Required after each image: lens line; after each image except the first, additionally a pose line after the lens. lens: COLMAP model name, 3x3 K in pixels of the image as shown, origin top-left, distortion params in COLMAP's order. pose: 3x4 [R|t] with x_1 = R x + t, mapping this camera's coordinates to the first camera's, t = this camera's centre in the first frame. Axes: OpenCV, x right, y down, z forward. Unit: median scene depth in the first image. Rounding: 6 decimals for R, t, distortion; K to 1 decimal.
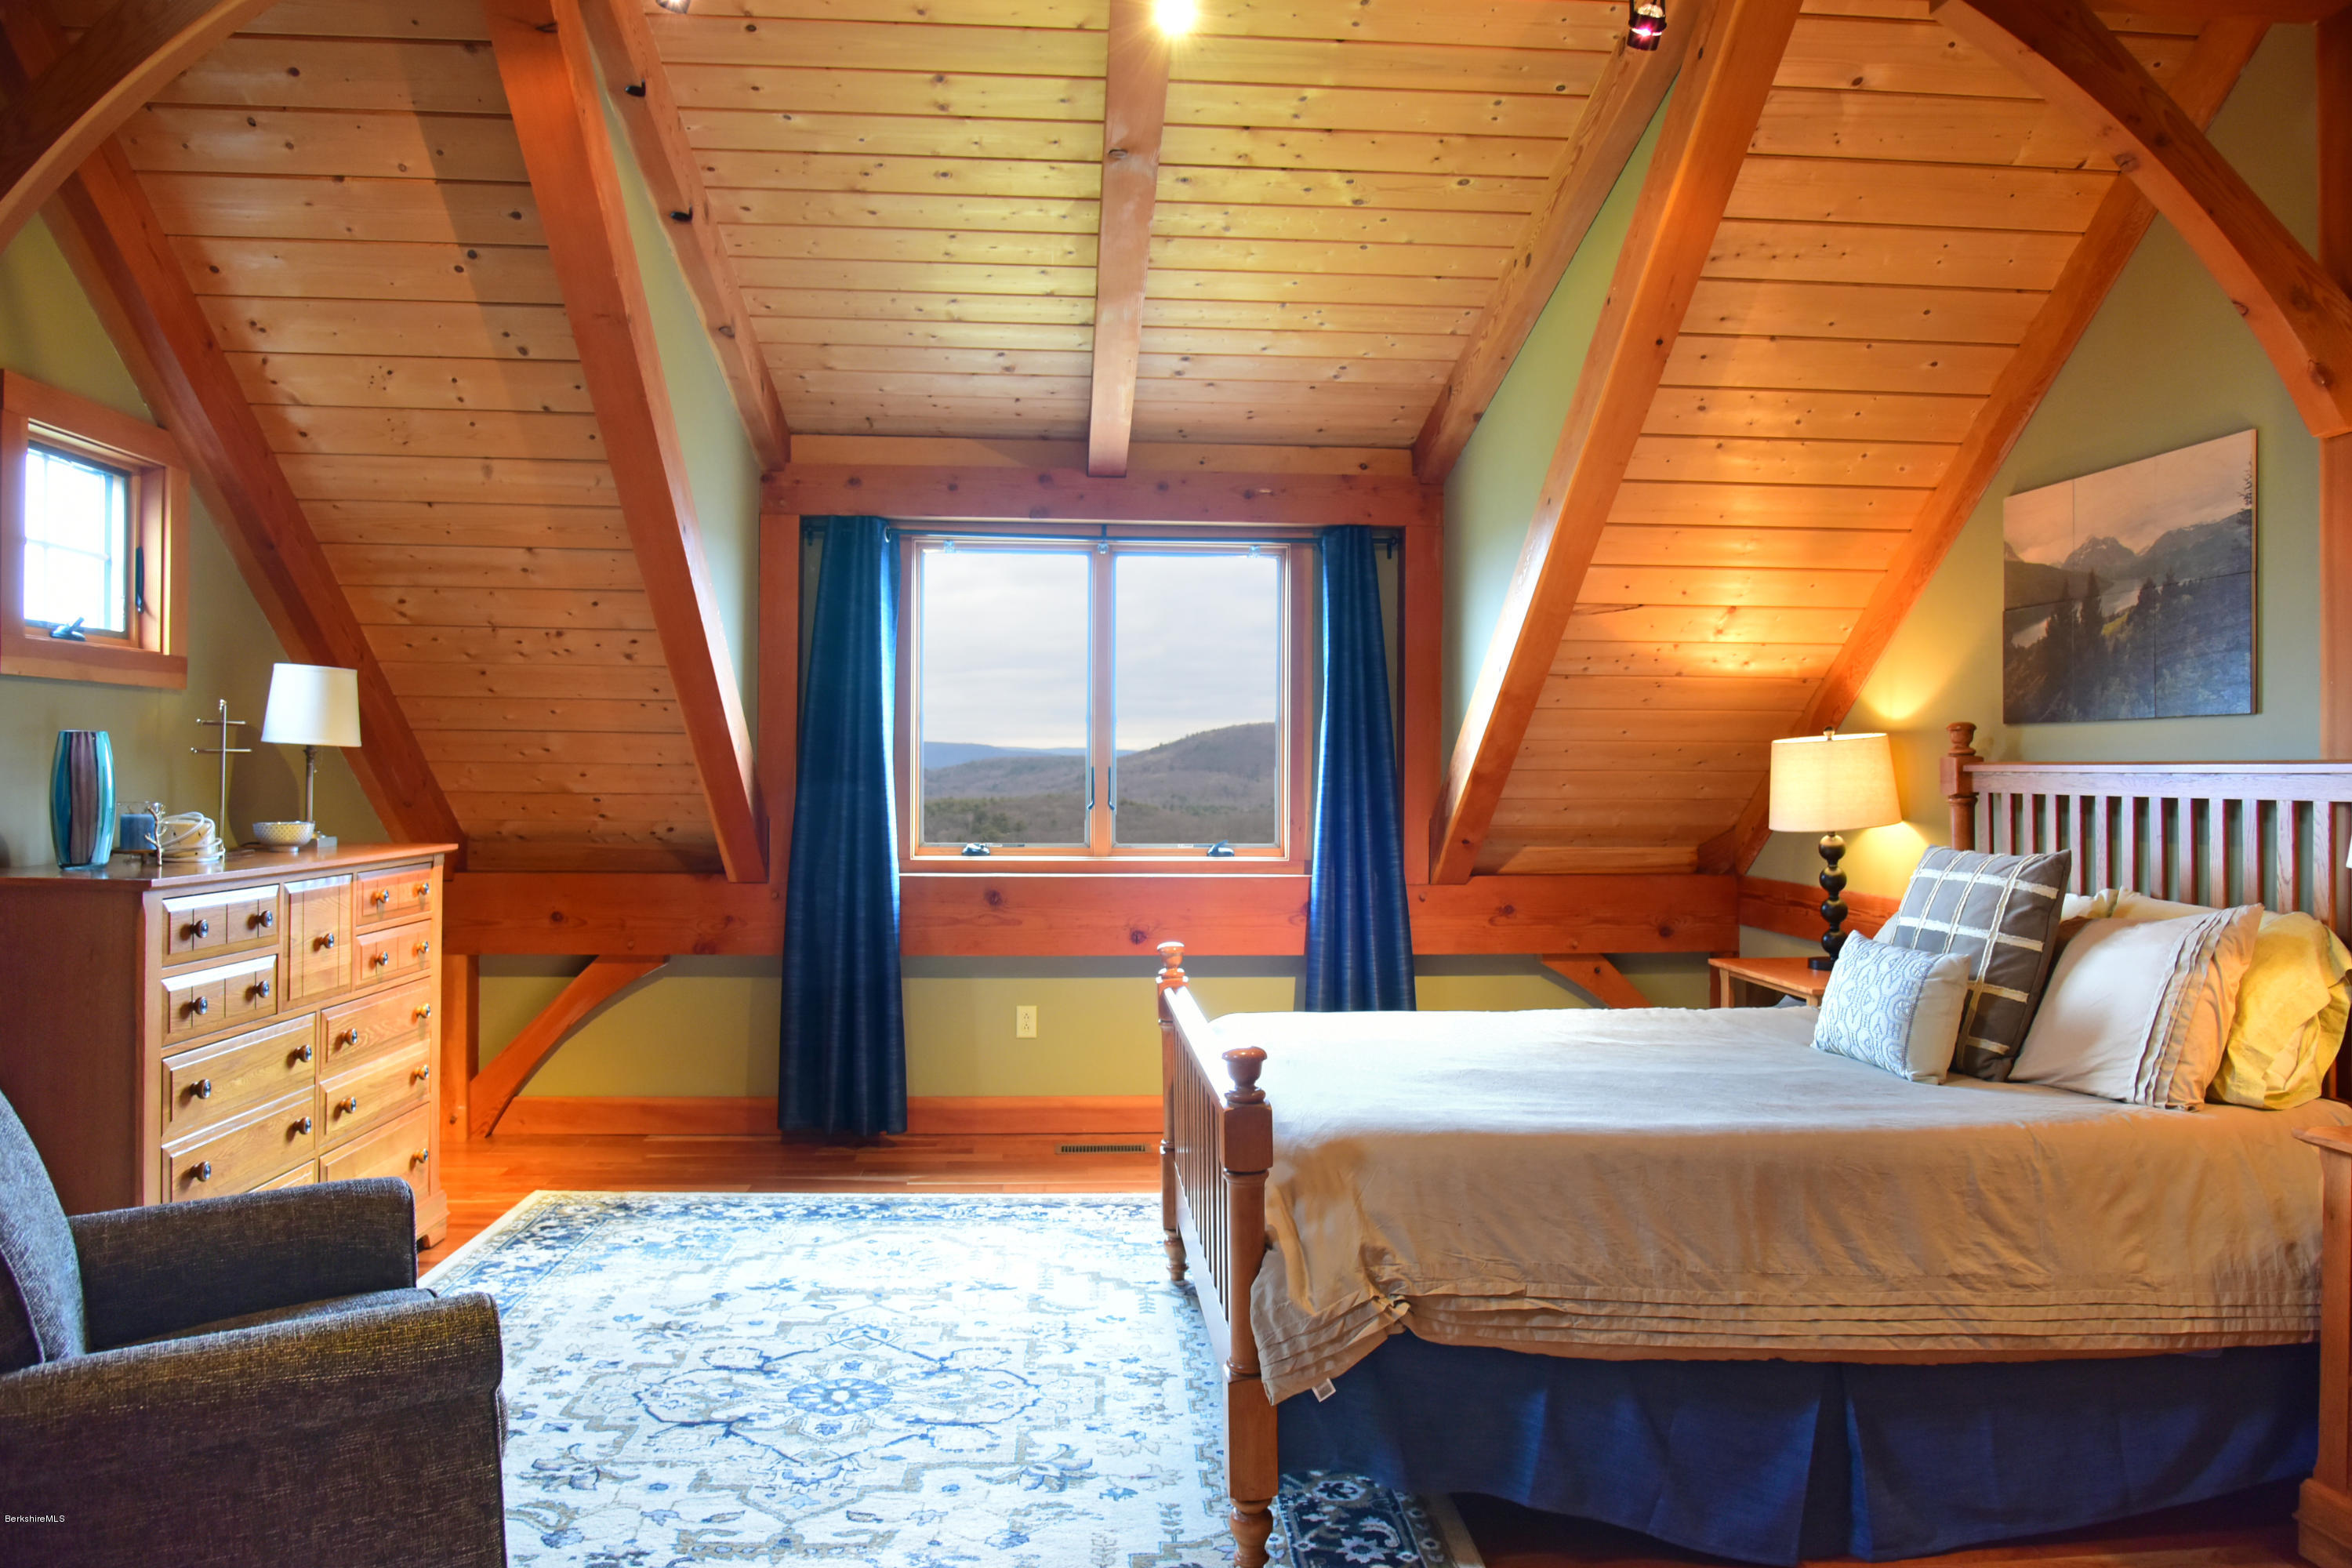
lens RADIAL K [[1611.1, 0, 1180.6], [0, 1611.1, 774.5], [0, 0, 1]] dist [-0.030431, 0.004004]
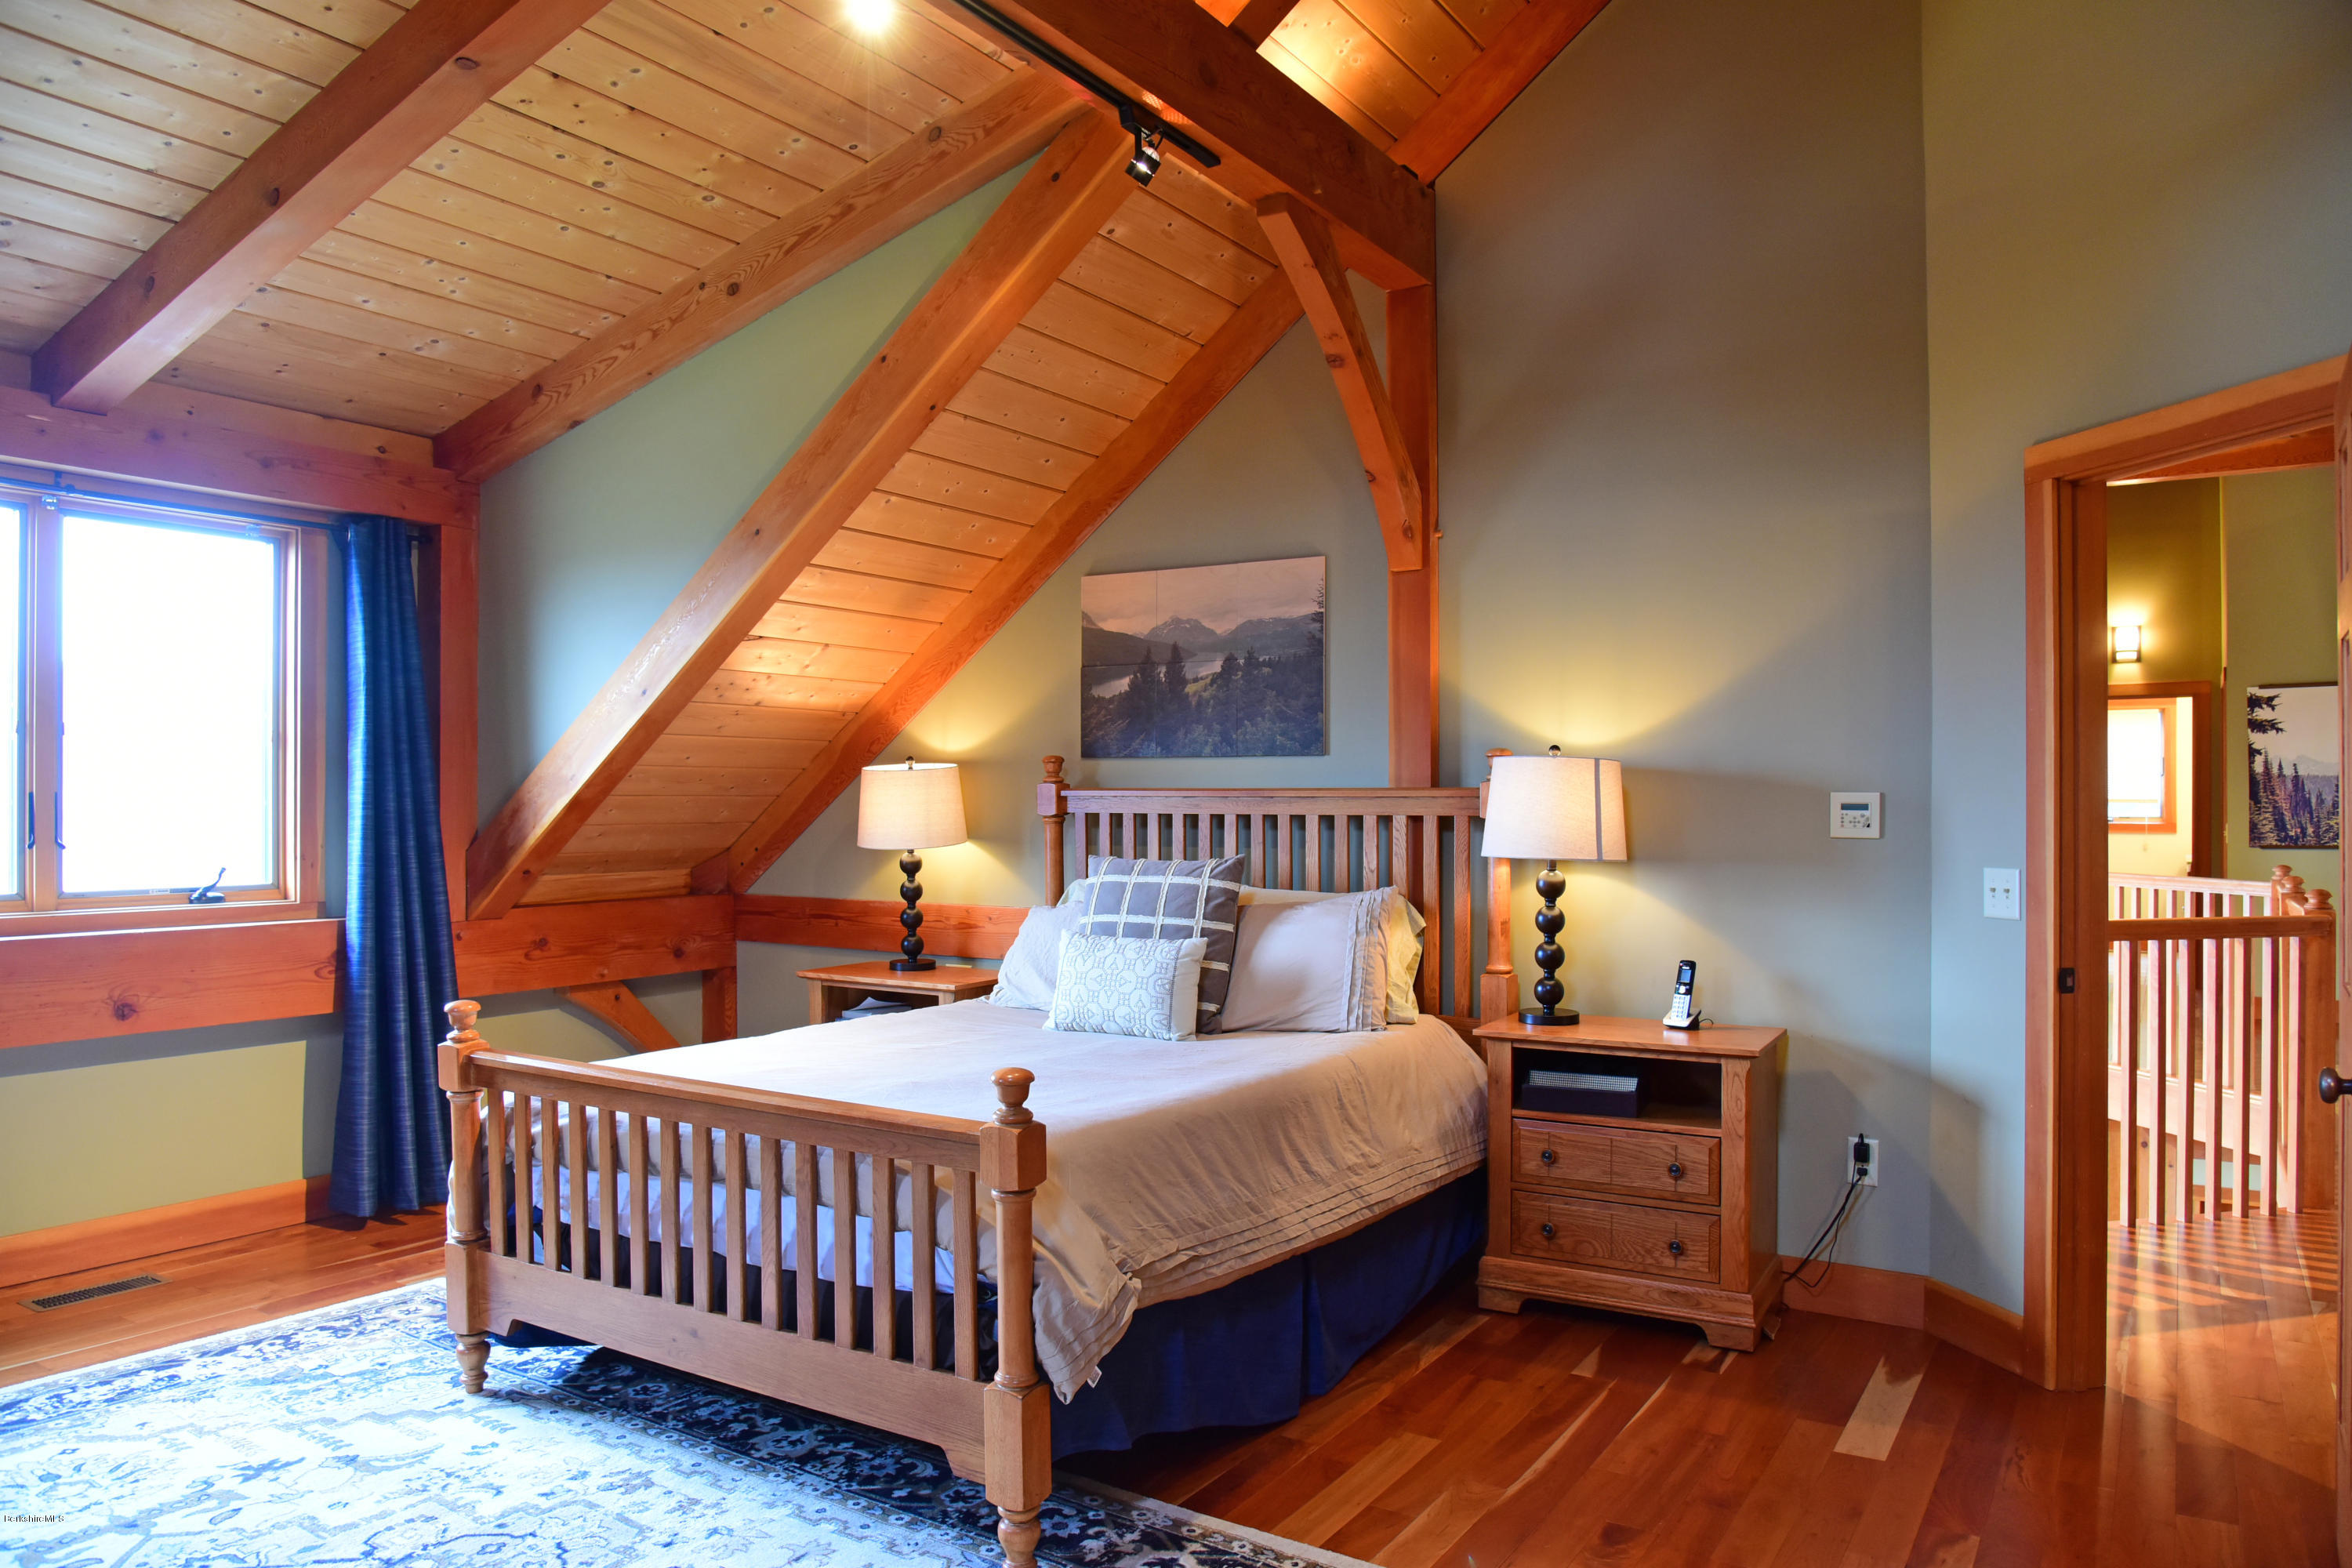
lens RADIAL K [[1593.5, 0, 1173.1], [0, 1593.5, 803.4], [0, 0, 1]] dist [-0.036822, 0.007359]
pose [[0.605365, -0.007699, 0.795911, -0.472060], [0.003808, 0.999970, 0.006777, -0.004366], [-0.795939, -0.001072, 0.605376, 0.206870]]
